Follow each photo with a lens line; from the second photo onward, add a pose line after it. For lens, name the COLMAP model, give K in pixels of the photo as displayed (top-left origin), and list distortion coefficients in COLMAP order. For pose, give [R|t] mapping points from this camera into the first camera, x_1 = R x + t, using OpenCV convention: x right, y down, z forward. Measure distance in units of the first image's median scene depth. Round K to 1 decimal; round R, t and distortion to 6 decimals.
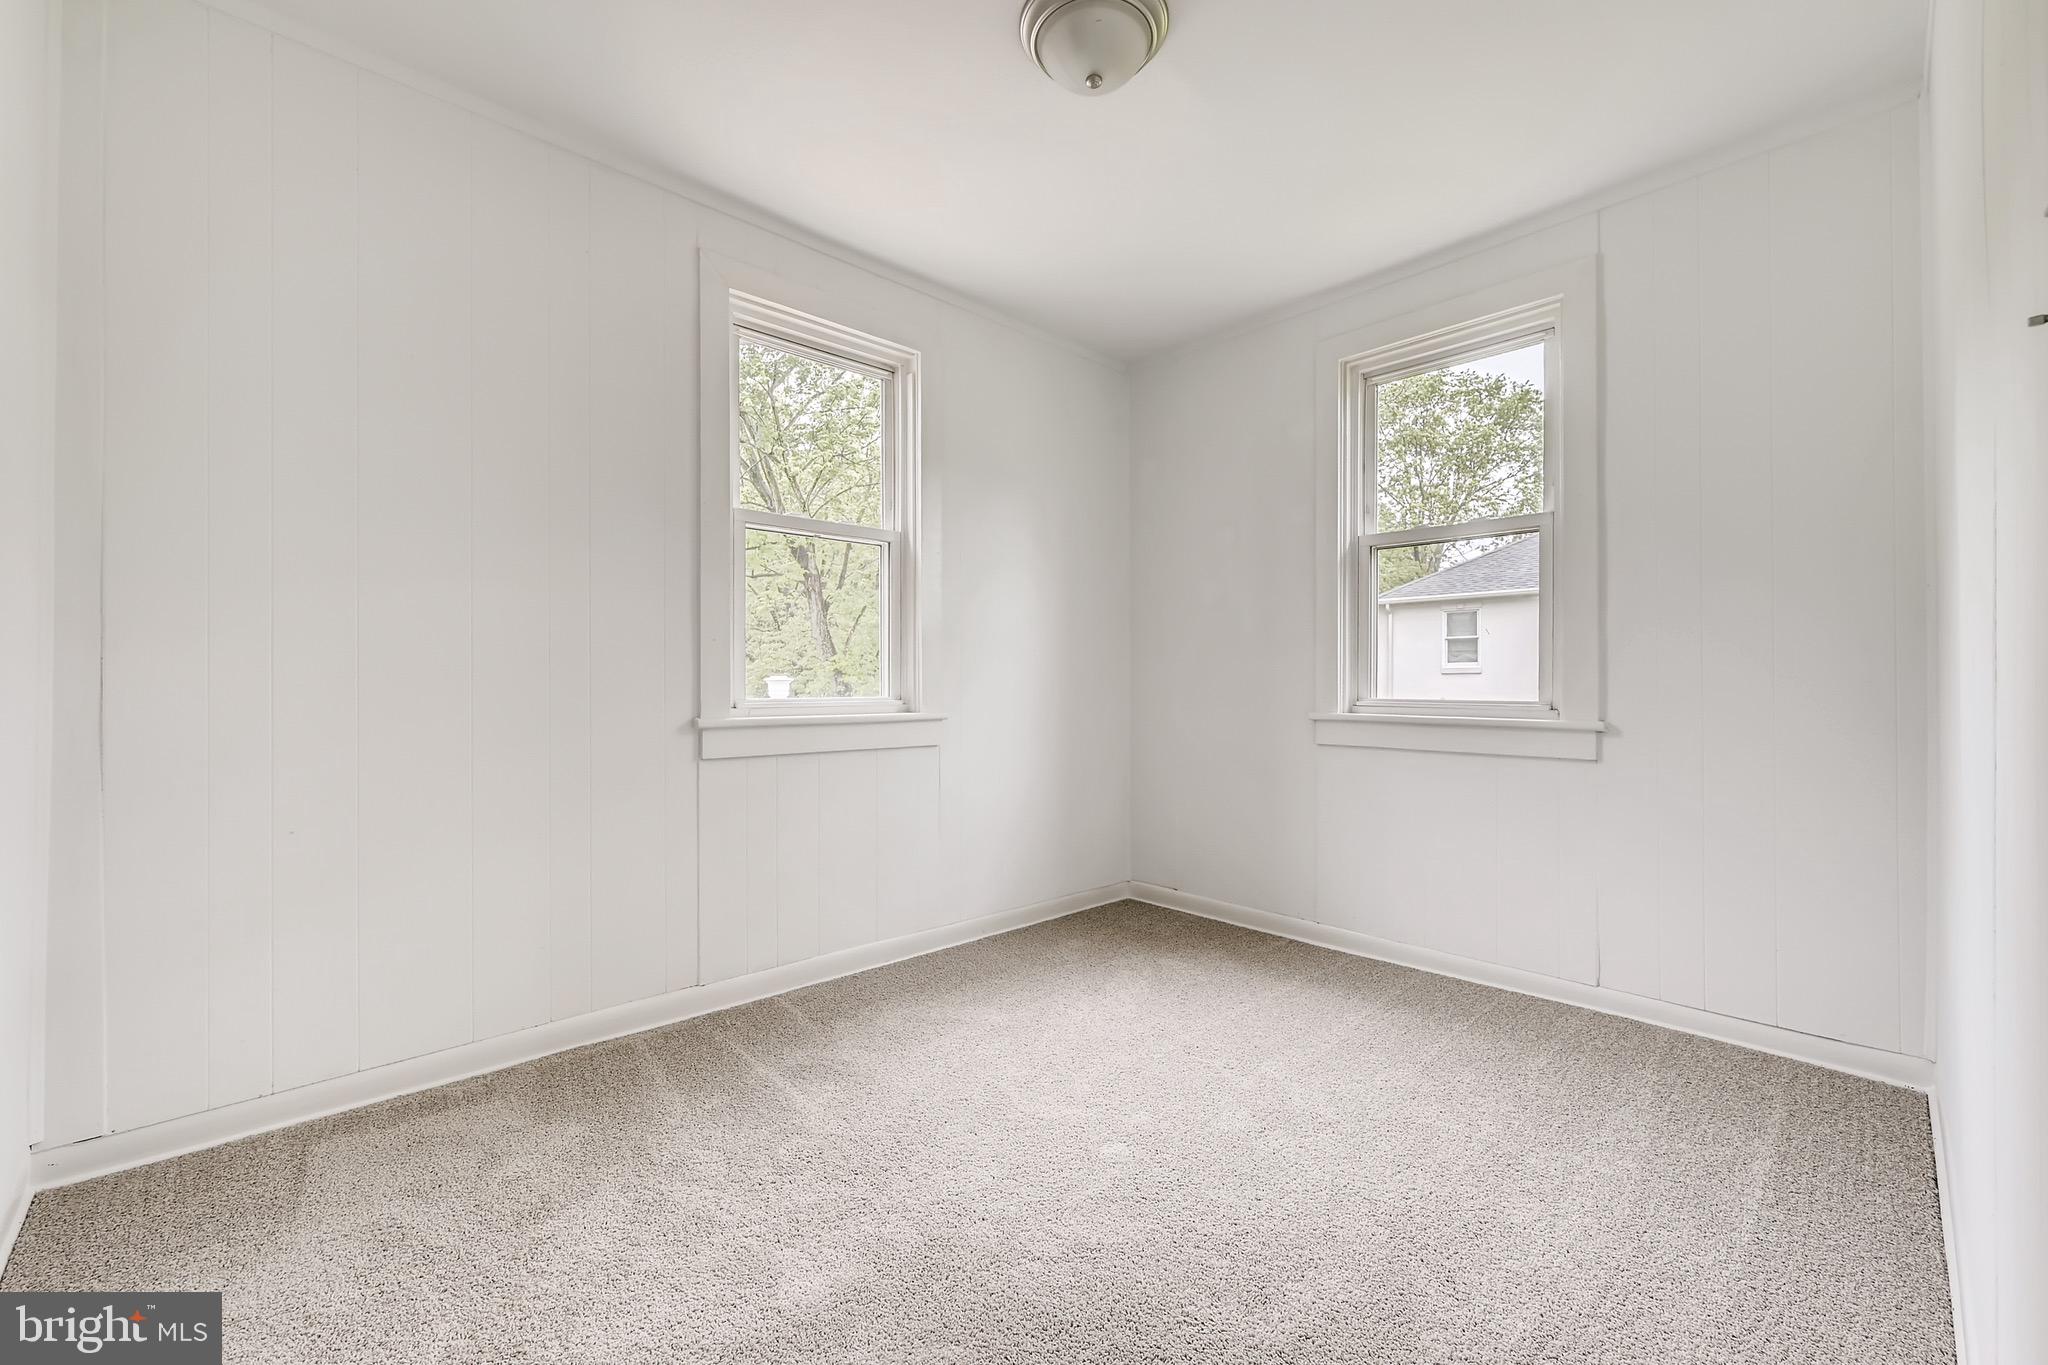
lens RADIAL K [[819.9, 0, 1024.6], [0, 819.9, 685.3], [0, 0, 1]] dist [-0.000087, -0.000070]
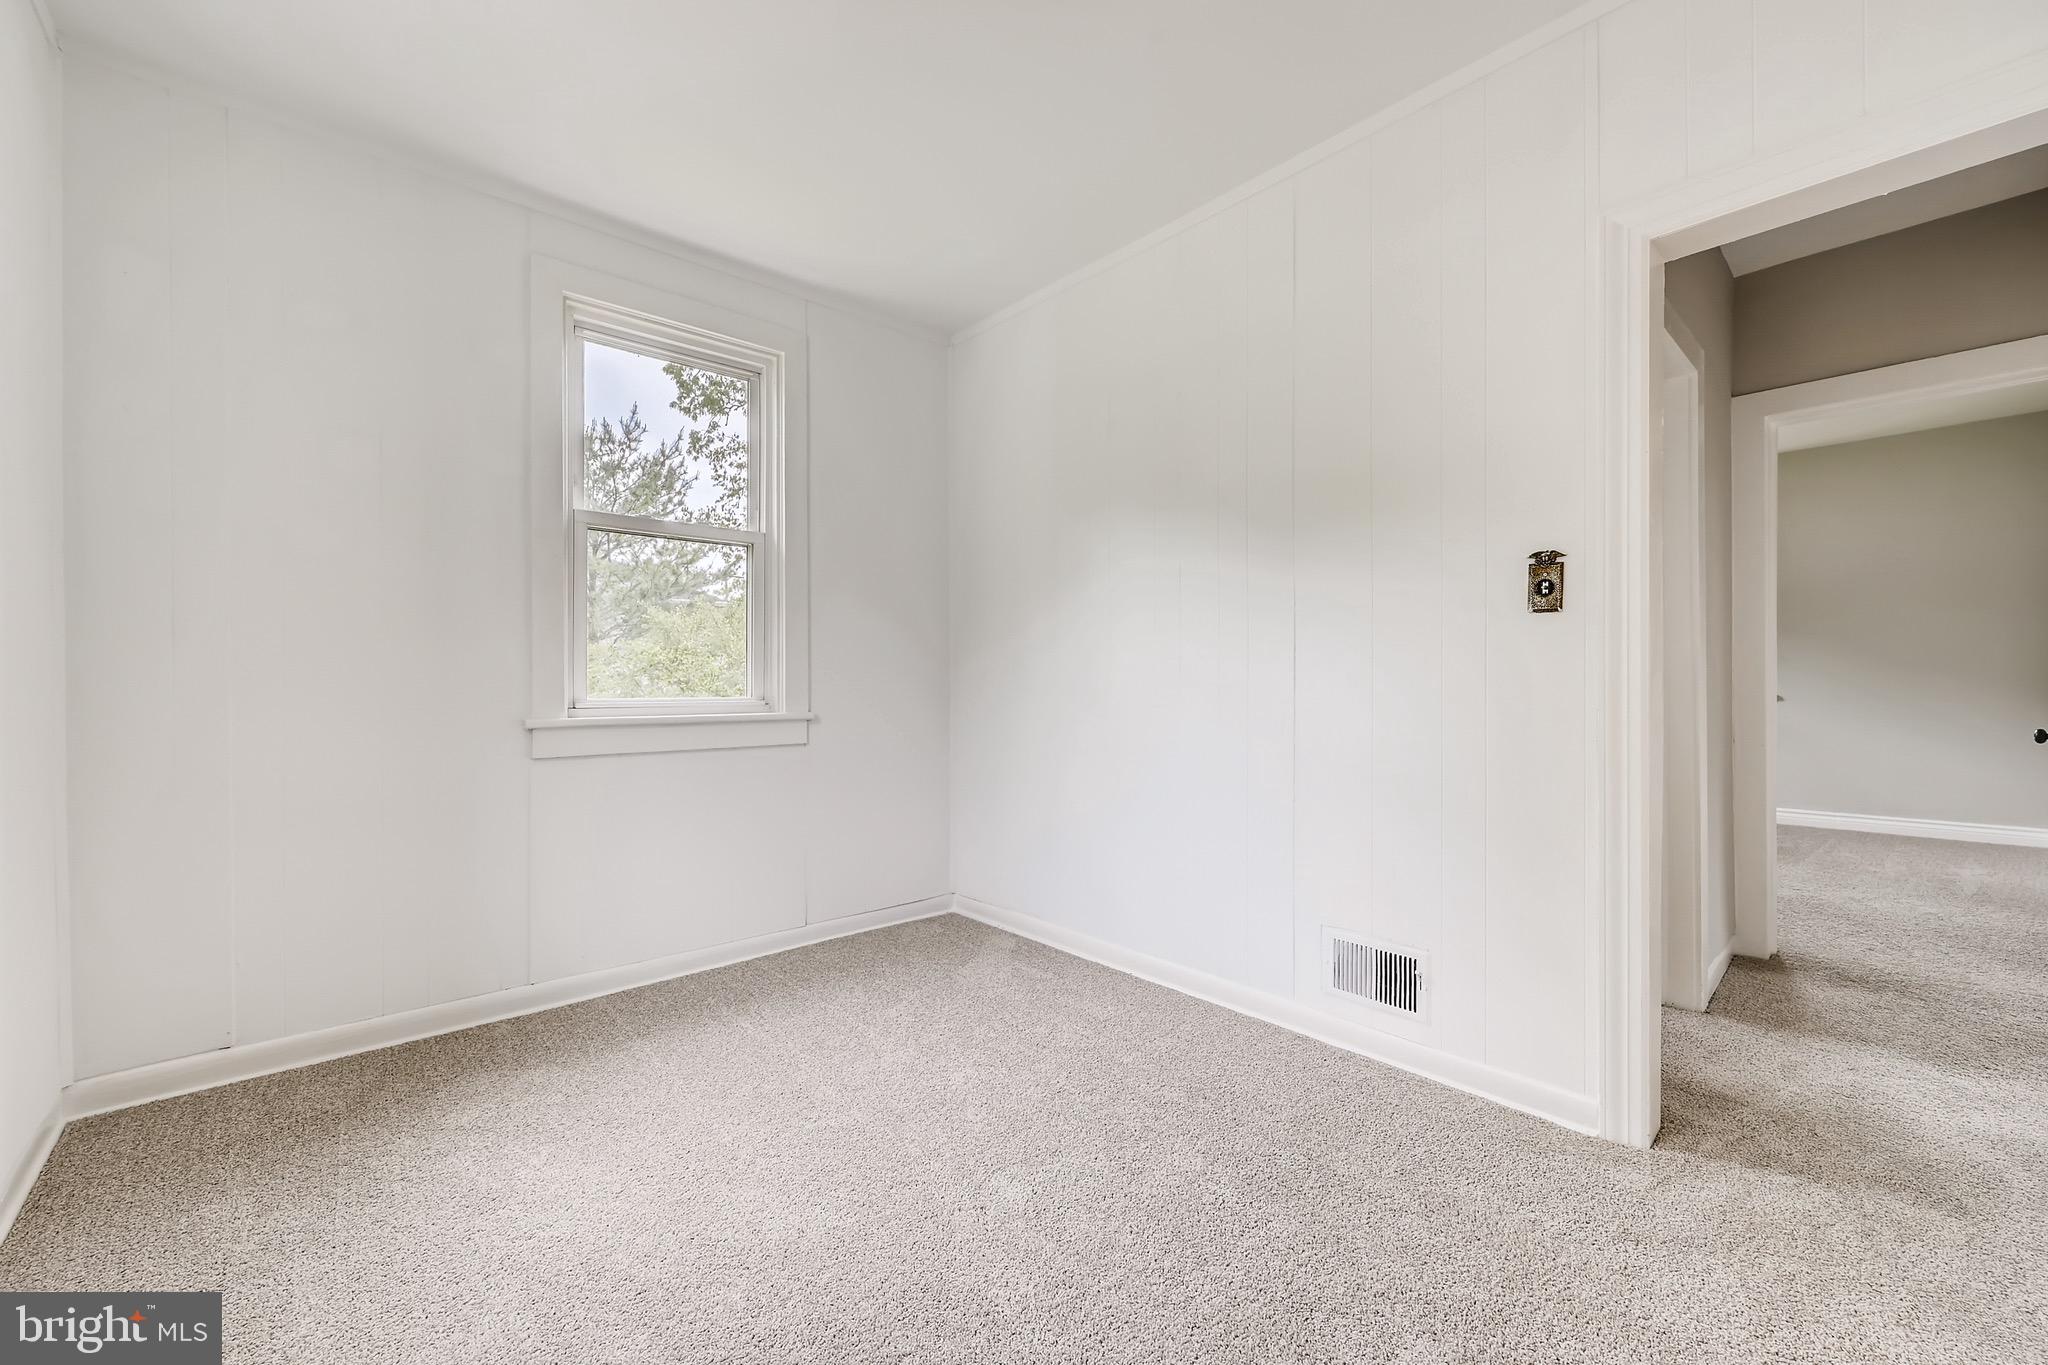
lens RADIAL K [[819.9, 0, 1018.1], [0, 819.9, 679.7], [0, 0, 1]] dist [-0.000087, -0.000070]
pose [[0.016073, 0.003081, 0.999866, -0.462768], [-0.001336, 0.999994, -0.003060, -0.002142], [-0.999870, -0.001286, 0.016077, 0.563870]]
